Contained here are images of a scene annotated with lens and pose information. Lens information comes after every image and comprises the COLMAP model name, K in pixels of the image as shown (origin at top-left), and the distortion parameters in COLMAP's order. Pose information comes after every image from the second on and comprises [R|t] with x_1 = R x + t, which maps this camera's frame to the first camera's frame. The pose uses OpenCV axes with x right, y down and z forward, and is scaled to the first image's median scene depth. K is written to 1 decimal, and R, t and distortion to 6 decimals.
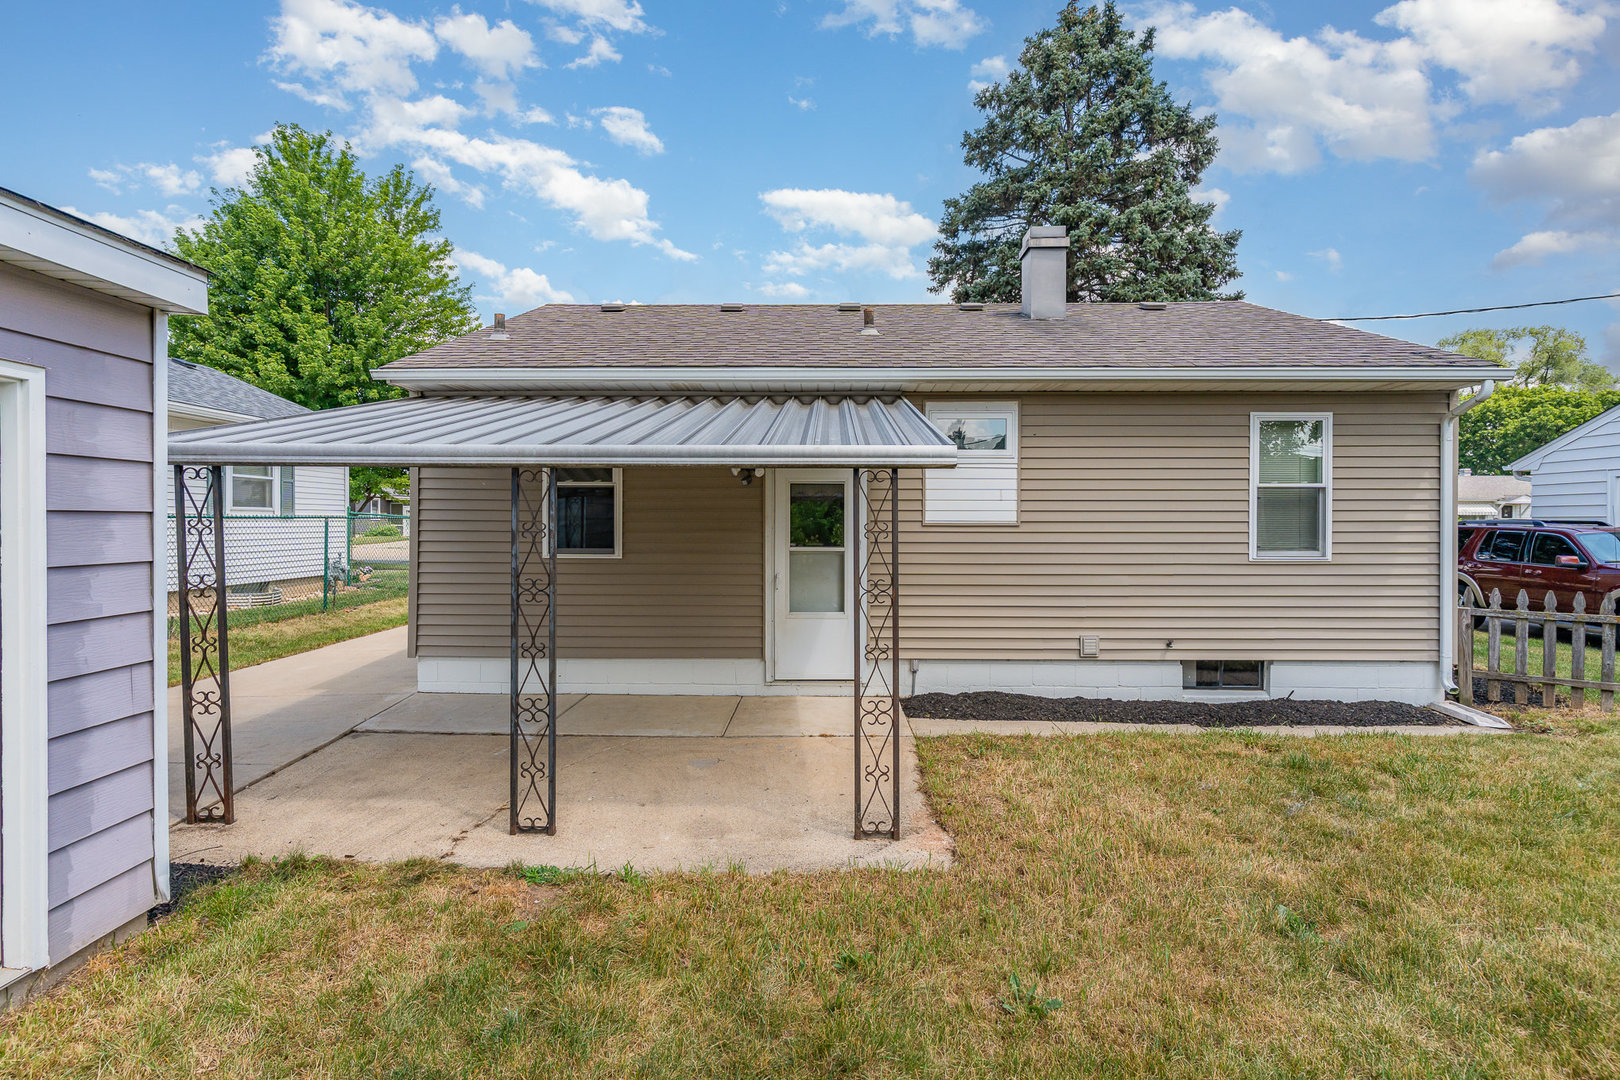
lens RADIAL K [[777.0, 0, 810.7], [0, 777.0, 527.8], [0, 0, 1]] dist [-0.002398, 0.000025]
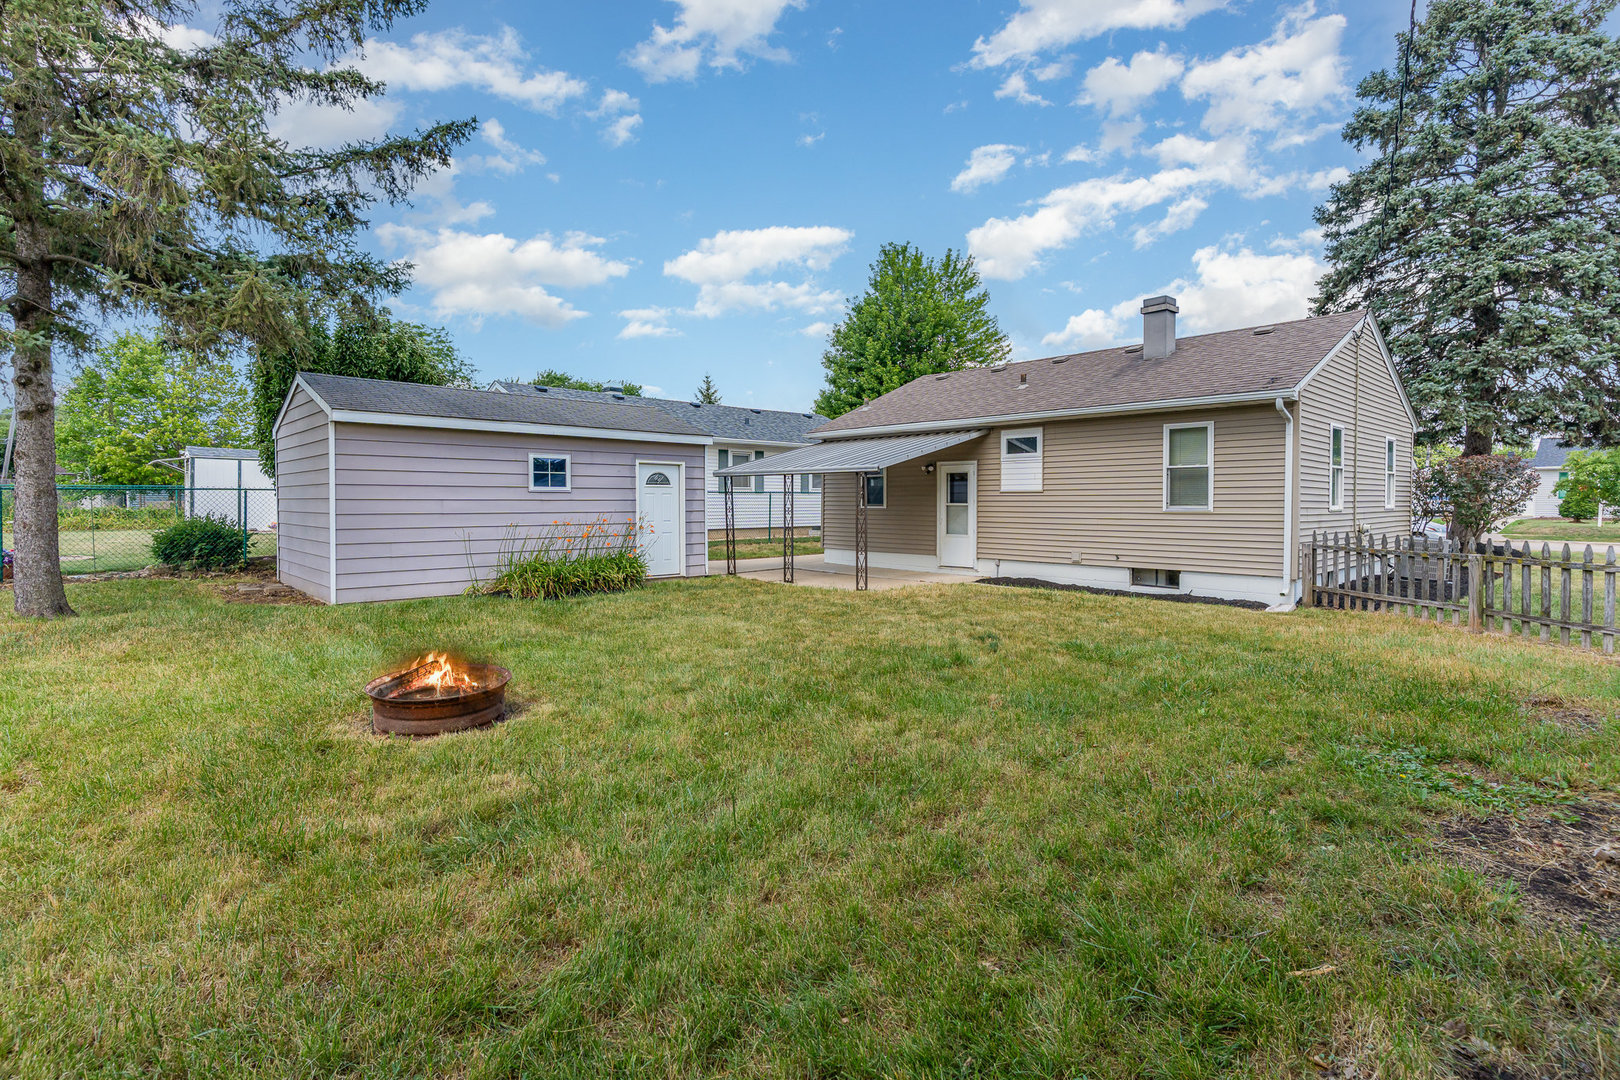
lens RADIAL K [[777.0, 0, 809.7], [0, 777.0, 536.5], [0, 0, 1]] dist [-0.002398, 0.000025]
pose [[0.692698, 0.029990, -0.720604, 1.253014], [-0.000449, 0.999153, 0.041151, 0.028004], [0.721228, -0.028182, 0.692125, -0.745387]]
